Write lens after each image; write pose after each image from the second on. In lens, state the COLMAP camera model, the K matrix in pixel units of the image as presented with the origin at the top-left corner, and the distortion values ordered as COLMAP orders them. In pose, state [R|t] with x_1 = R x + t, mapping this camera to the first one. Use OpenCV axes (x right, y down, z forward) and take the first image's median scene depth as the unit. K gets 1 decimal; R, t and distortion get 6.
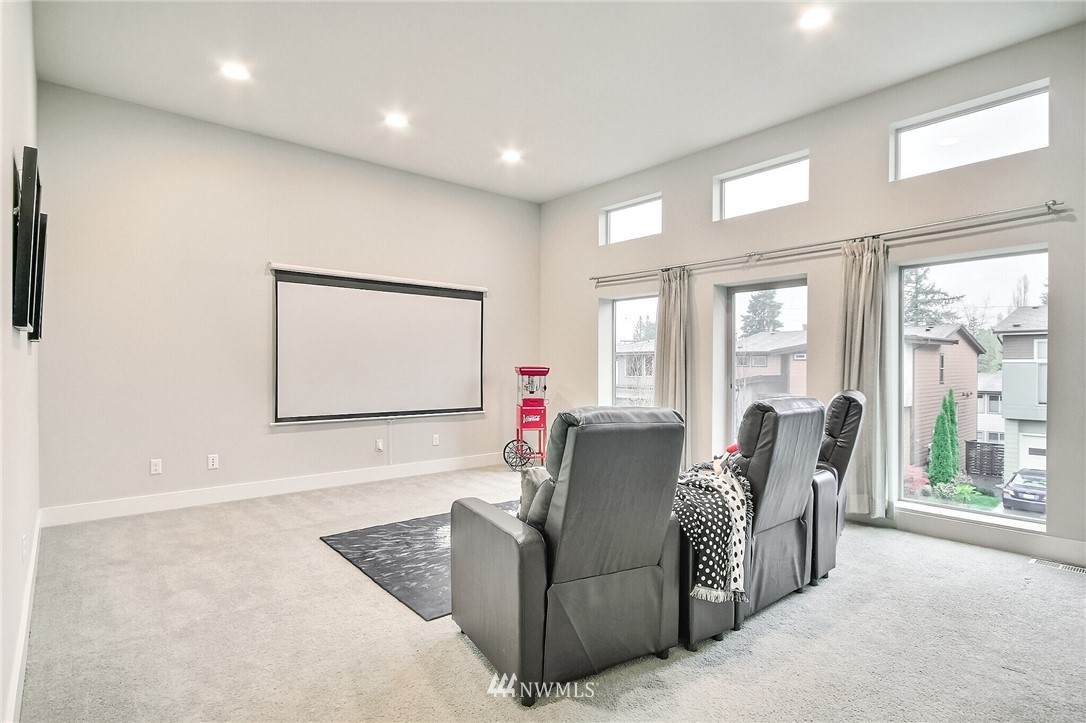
lens RADIAL K [[542.9, 0, 543.7], [0, 542.9, 363.5], [0, 0, 1]] dist [0.005609, -0.000312]
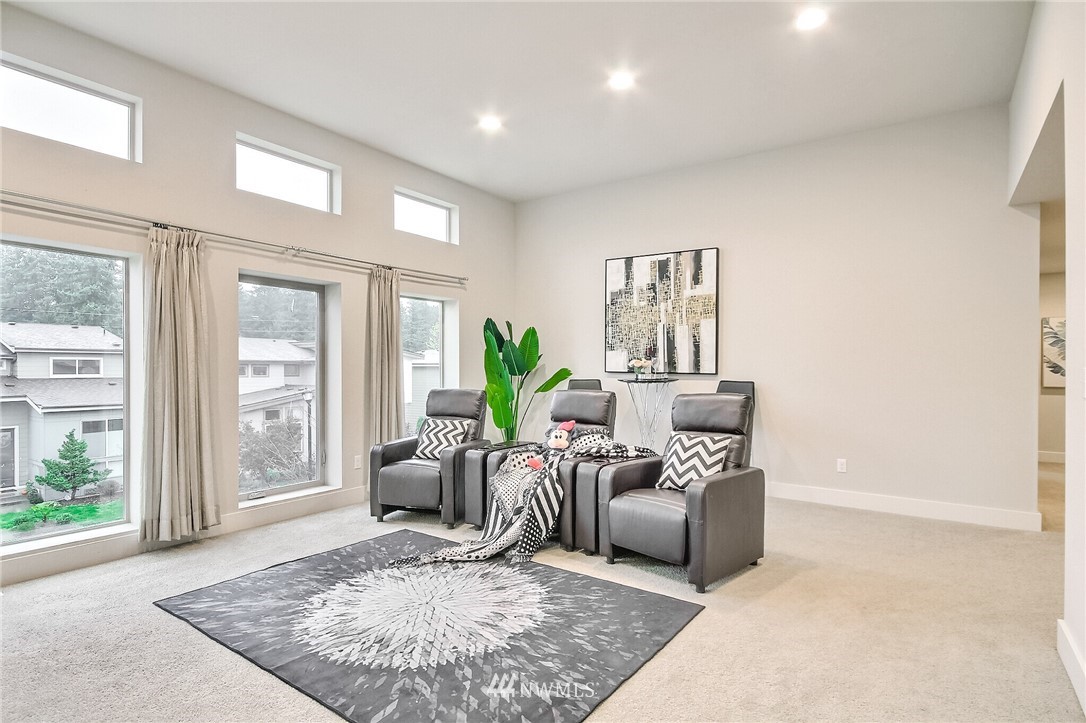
lens RADIAL K [[542.9, 0, 544.5], [0, 542.9, 365.6], [0, 0, 1]] dist [0.005609, -0.000312]
pose [[-0.229489, -0.007917, 0.973279, -0.733475], [-0.015497, 0.999870, 0.004479, -0.014483], [-0.973188, -0.014055, -0.229581, 0.946807]]
